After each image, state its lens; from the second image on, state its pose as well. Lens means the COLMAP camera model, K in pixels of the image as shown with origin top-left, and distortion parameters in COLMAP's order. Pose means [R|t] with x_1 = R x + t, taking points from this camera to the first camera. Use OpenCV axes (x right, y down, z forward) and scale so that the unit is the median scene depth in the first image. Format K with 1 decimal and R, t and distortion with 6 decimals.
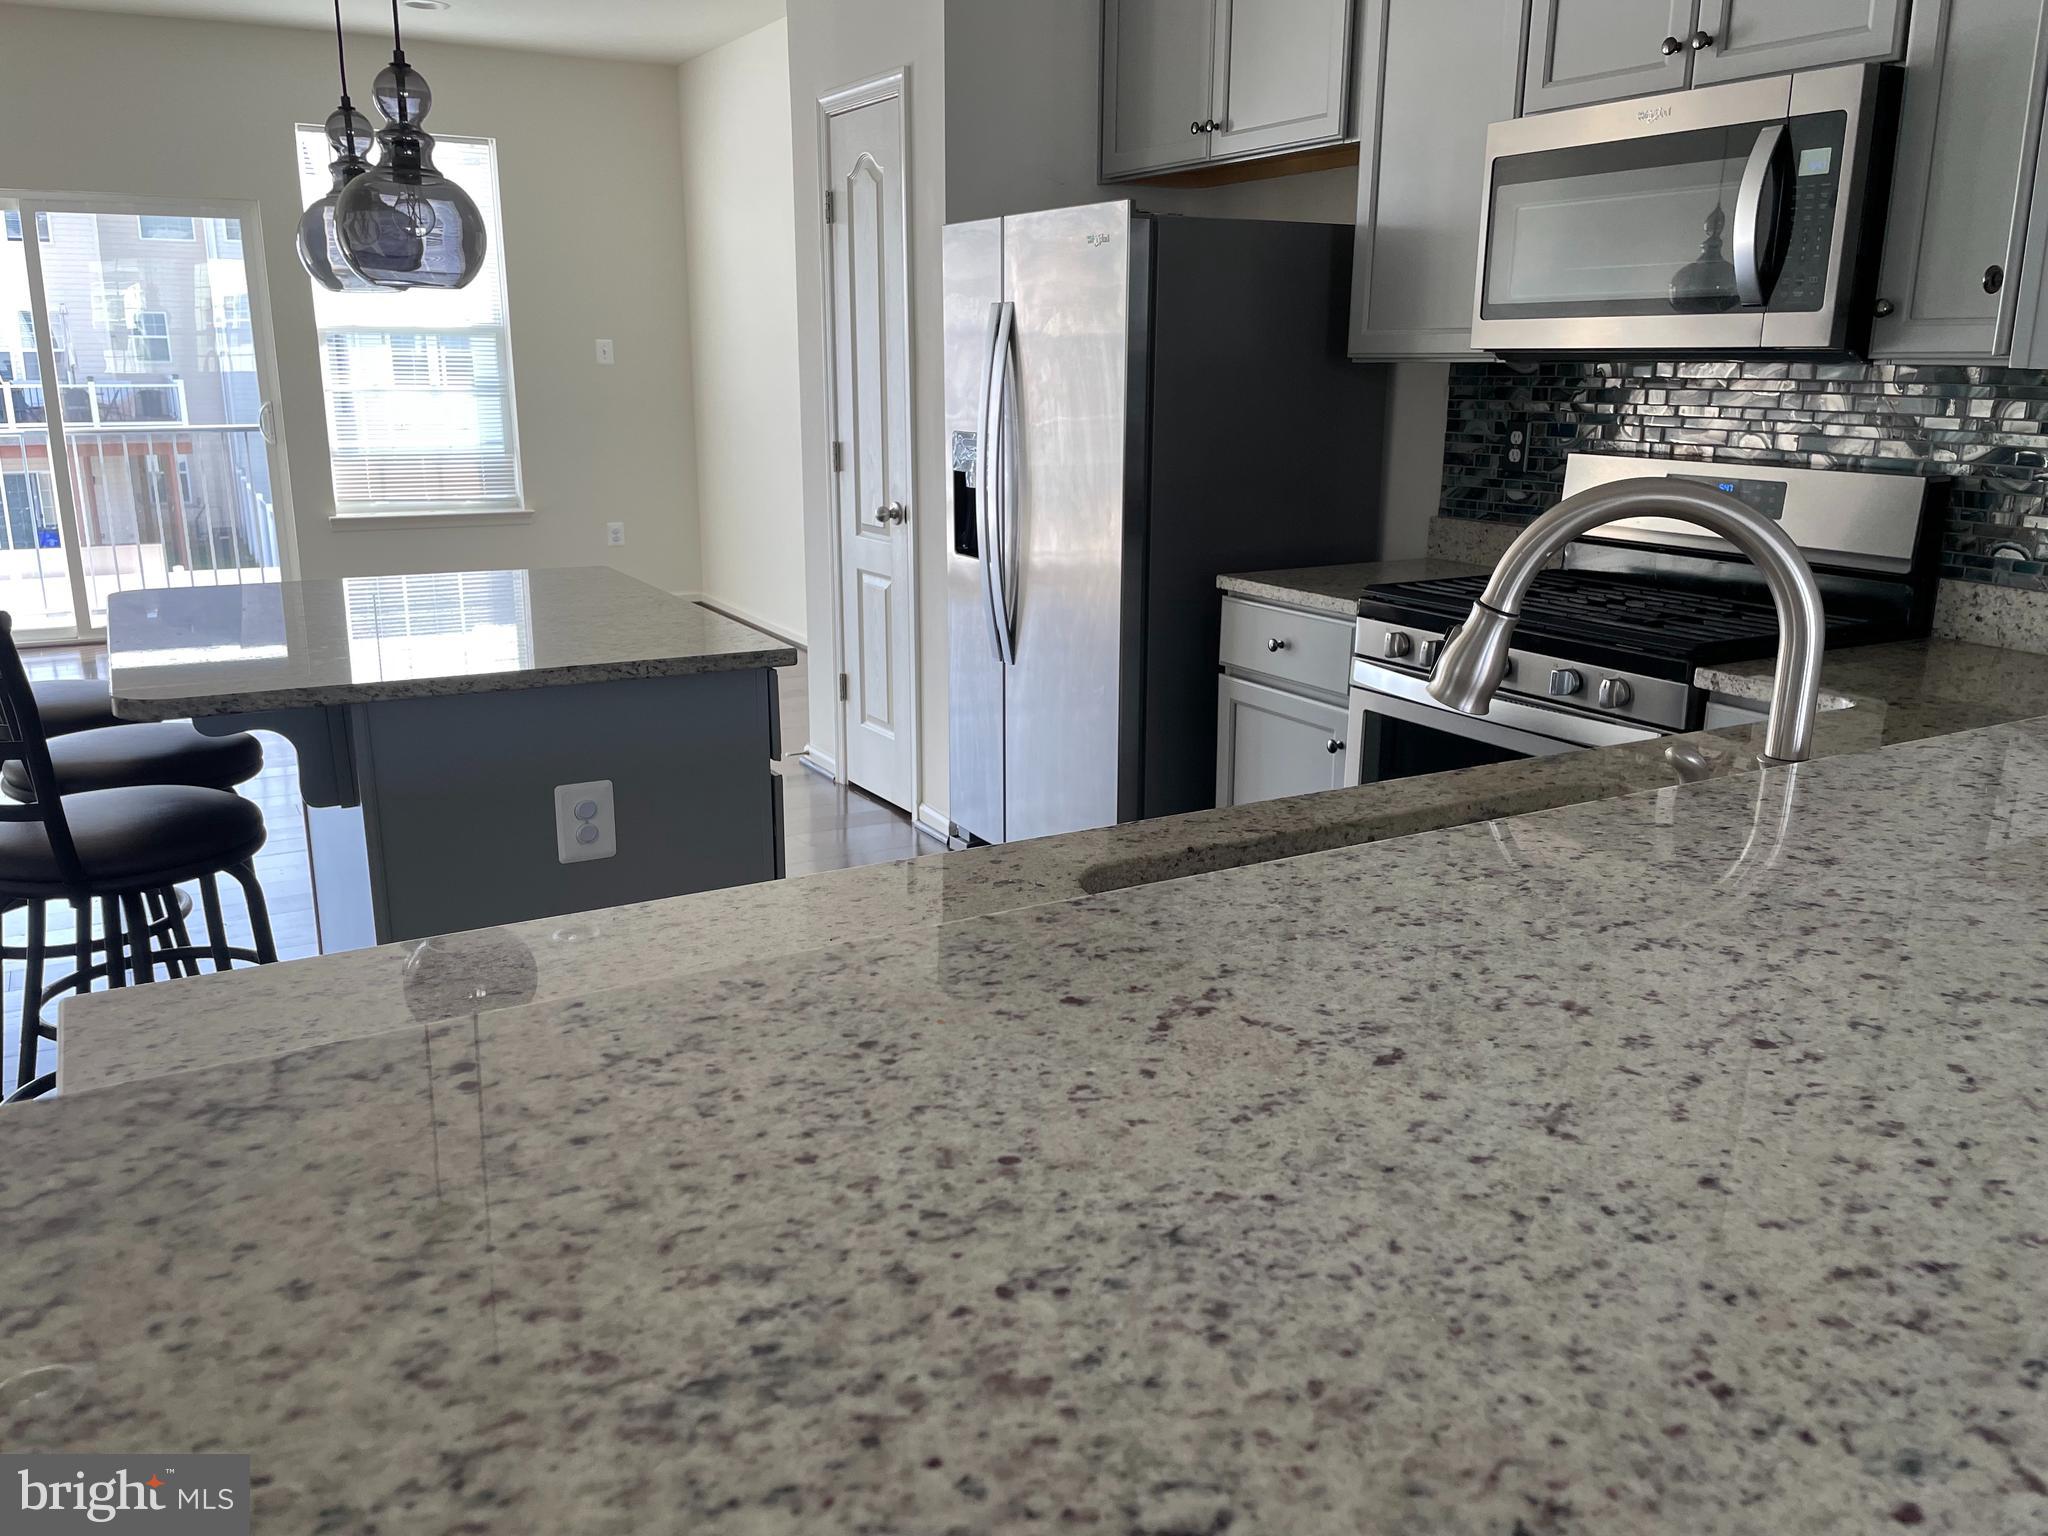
lens RADIAL K [[1546.7, 0, 1039.7], [0, 1546.7, 776.6], [0, 0, 1]] dist [0.093081, -0.115031]
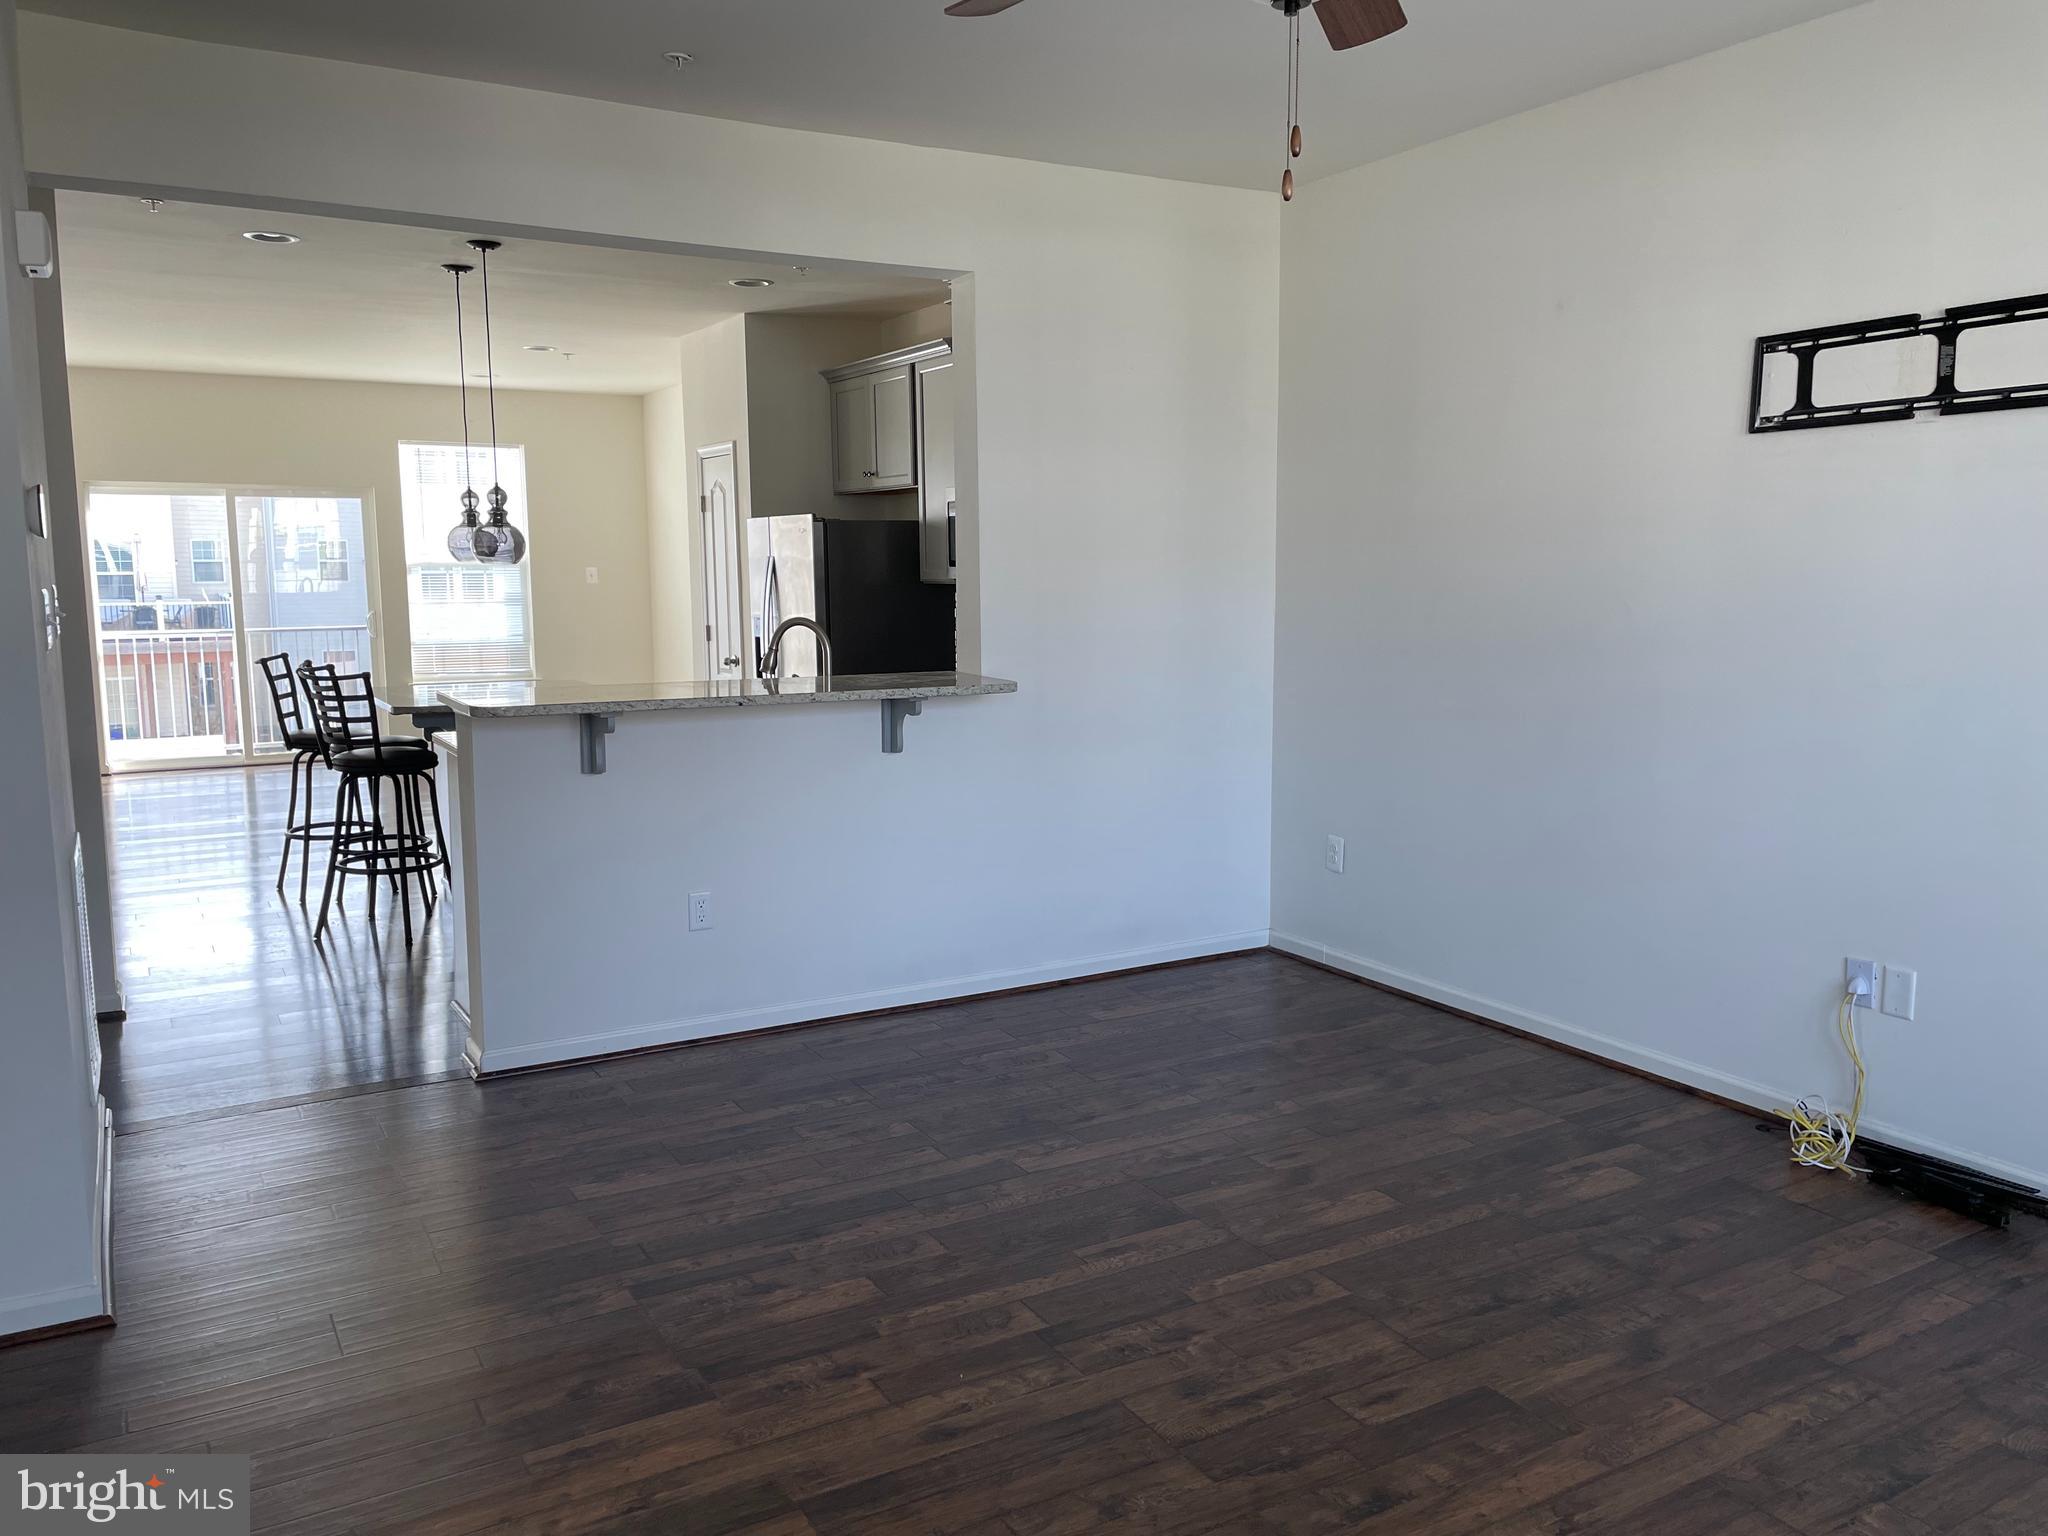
lens RADIAL K [[1546.7, 0, 1031.2], [0, 1546.7, 780.9], [0, 0, 1]] dist [0.093081, -0.115031]
pose [[0.999869, -0.014725, -0.006680, 0.431366], [0.013797, 0.992384, -0.122409, 0.325918], [0.008432, 0.122301, 0.992457, -1.313914]]
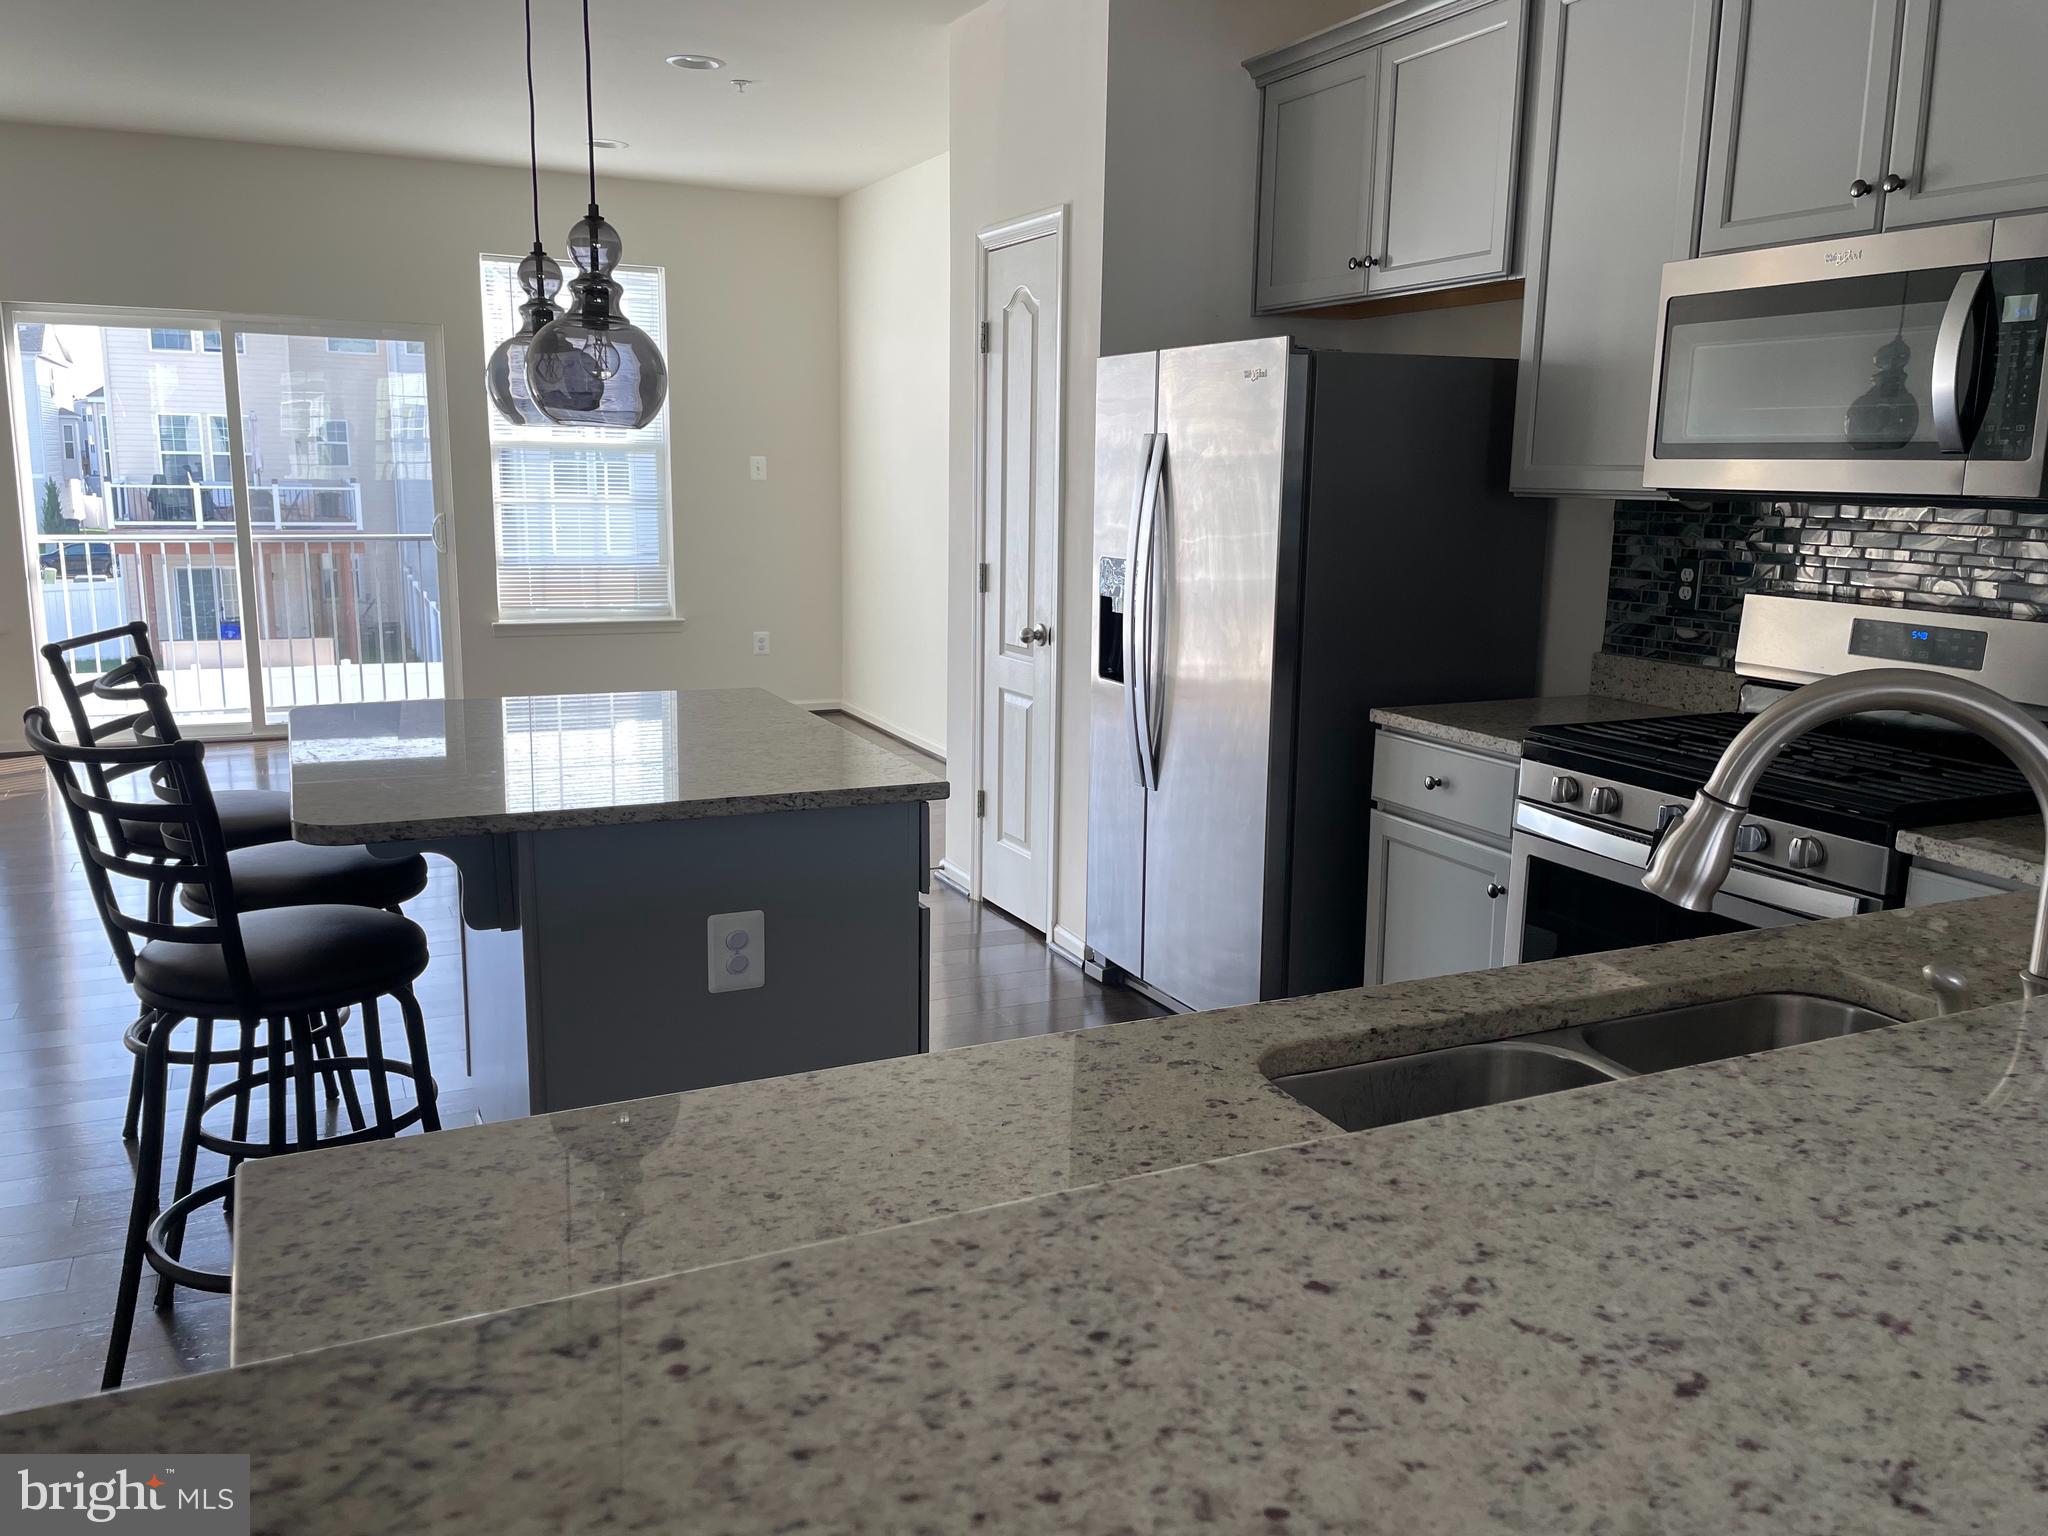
lens RADIAL K [[1546.7, 0, 1041.6], [0, 1546.7, 779.2], [0, 0, 1]] dist [0.093081, -0.115031]
pose [[0.996632, 0.024740, -0.078184, -0.016968], [-0.029717, 0.997561, -0.063151, -0.019998], [0.076431, 0.065261, 0.994937, 0.013110]]
